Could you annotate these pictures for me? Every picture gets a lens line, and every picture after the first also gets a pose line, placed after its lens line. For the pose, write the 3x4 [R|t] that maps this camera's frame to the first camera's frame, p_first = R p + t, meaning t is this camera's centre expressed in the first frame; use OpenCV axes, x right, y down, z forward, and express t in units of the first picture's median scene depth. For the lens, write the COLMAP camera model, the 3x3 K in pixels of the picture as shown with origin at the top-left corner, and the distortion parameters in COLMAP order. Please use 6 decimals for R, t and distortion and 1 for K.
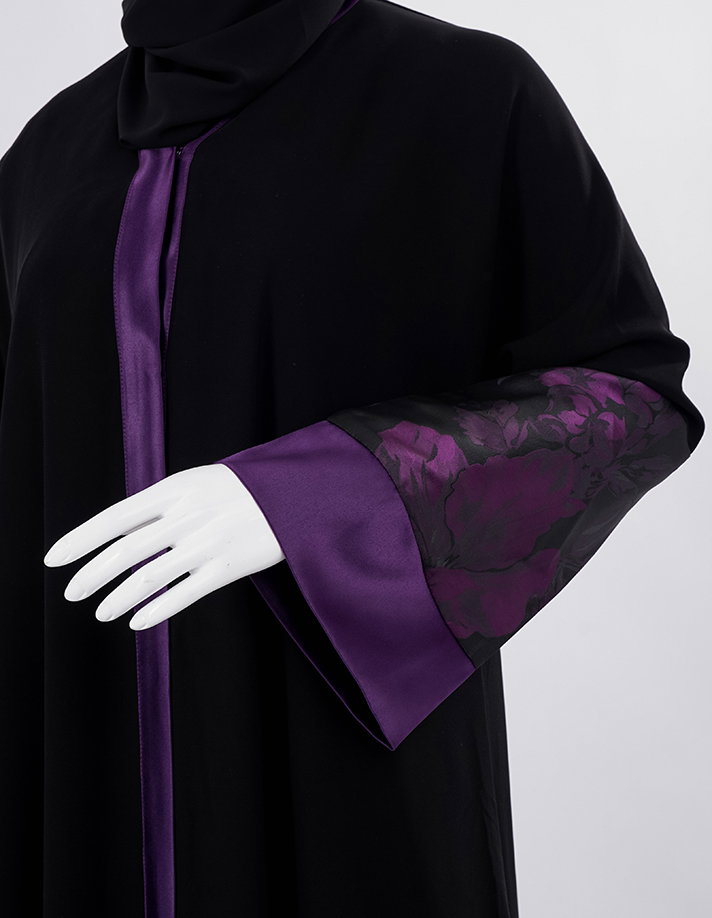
lens RADIAL K [[1478.9, 0, 356.5], [0, 1478.9, 458.8], [0, 0, 1]] dist [-0.077712, 0.000000]
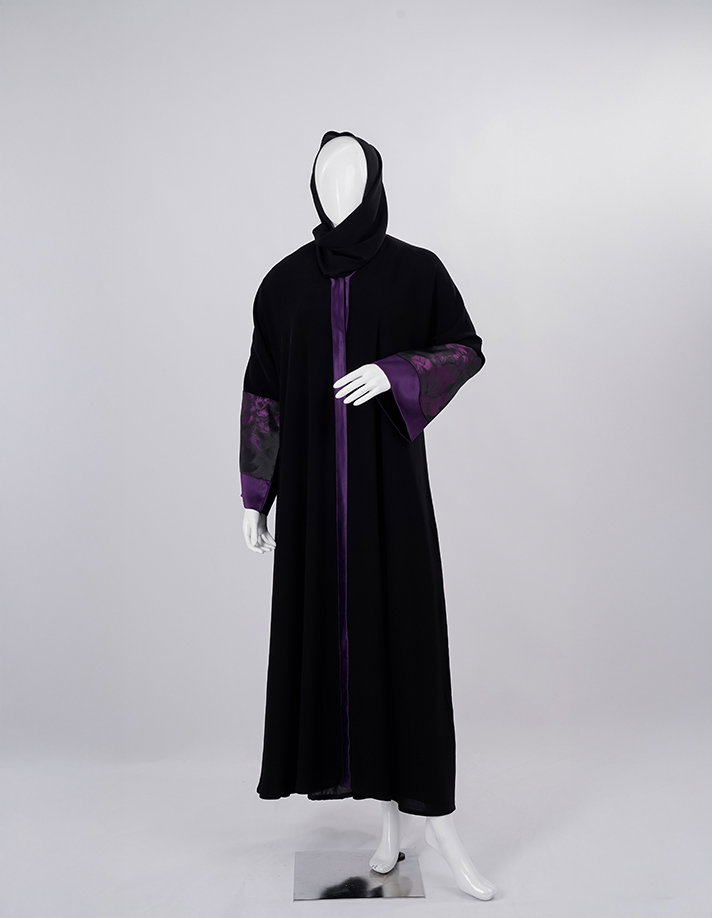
lens RADIAL K [[1478.9, 0, 354.6], [0, 1478.9, 460.1], [0, 0, 1]] dist [-0.077712, 0.000000]
pose [[0.937506, 0.017770, 0.347516, -1.407523], [-0.000788, 0.998801, -0.048947, 0.423318], [-0.347969, 0.045614, 0.936396, -2.442325]]
